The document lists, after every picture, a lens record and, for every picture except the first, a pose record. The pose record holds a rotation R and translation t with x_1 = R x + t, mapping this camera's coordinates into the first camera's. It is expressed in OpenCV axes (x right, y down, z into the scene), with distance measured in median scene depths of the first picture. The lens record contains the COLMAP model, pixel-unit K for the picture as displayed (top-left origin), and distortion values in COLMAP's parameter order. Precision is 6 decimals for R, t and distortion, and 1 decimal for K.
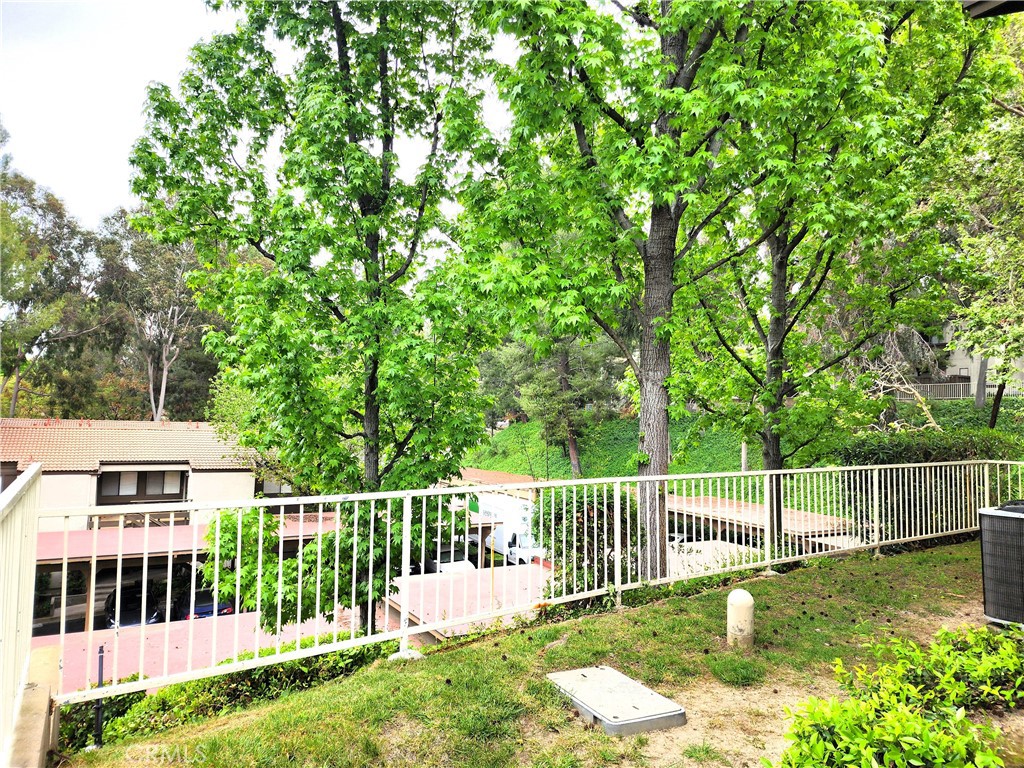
lens RADIAL K [[687.3, 0, 512.3], [0, 687.3, 393.5], [0, 0, 1]] dist [0.072869, -0.065419]
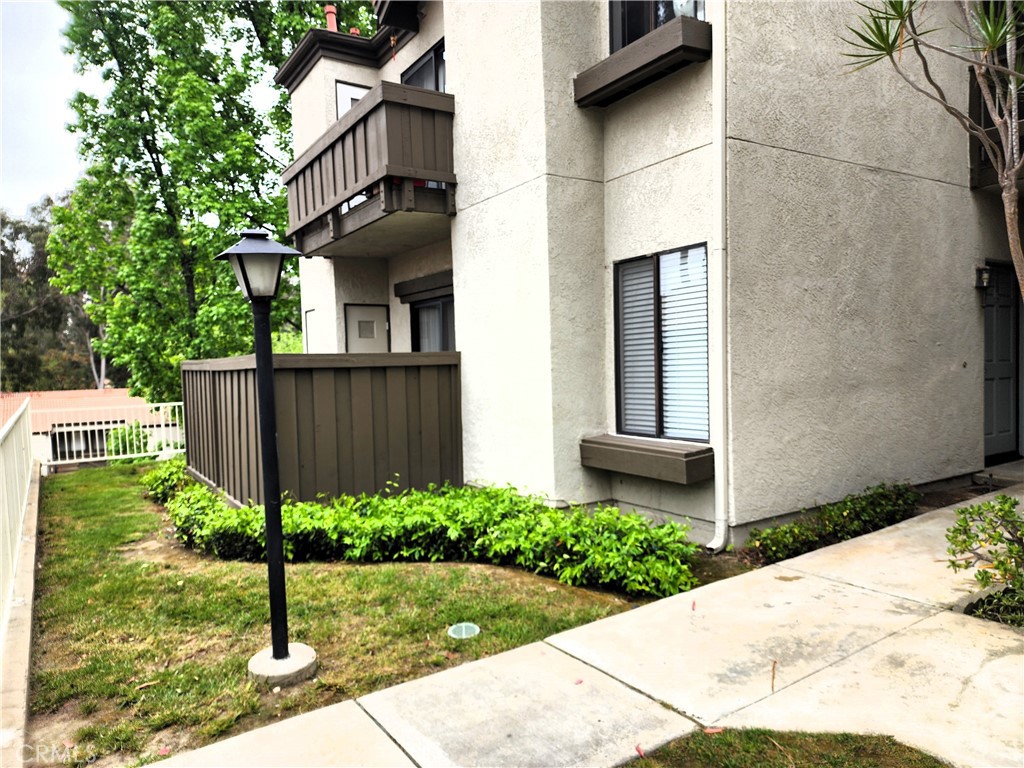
lens RADIAL K [[687.3, 0, 516.0], [0, 687.3, 397.8], [0, 0, 1]] dist [0.072869, -0.065419]
pose [[0.996417, -0.065486, 0.053522, 0.096591], [0.060692, 0.994379, 0.086753, -0.003525], [-0.058902, -0.083194, 0.994791, -0.162412]]
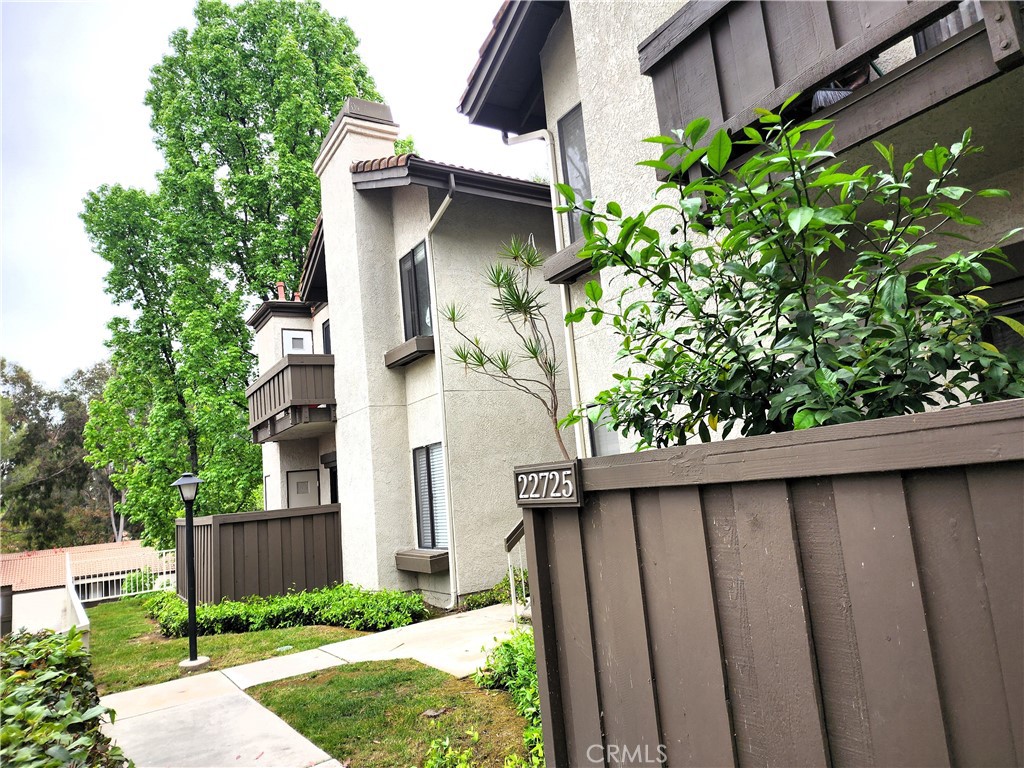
lens RADIAL K [[687.3, 0, 521.1], [0, 687.3, 384.3], [0, 0, 1]] dist [0.072869, -0.065419]
pose [[0.991054, -0.121808, 0.054537, 0.141138], [0.127182, 0.985838, -0.109308, -0.007329], [-0.040450, 0.115267, 0.992511, -0.248835]]
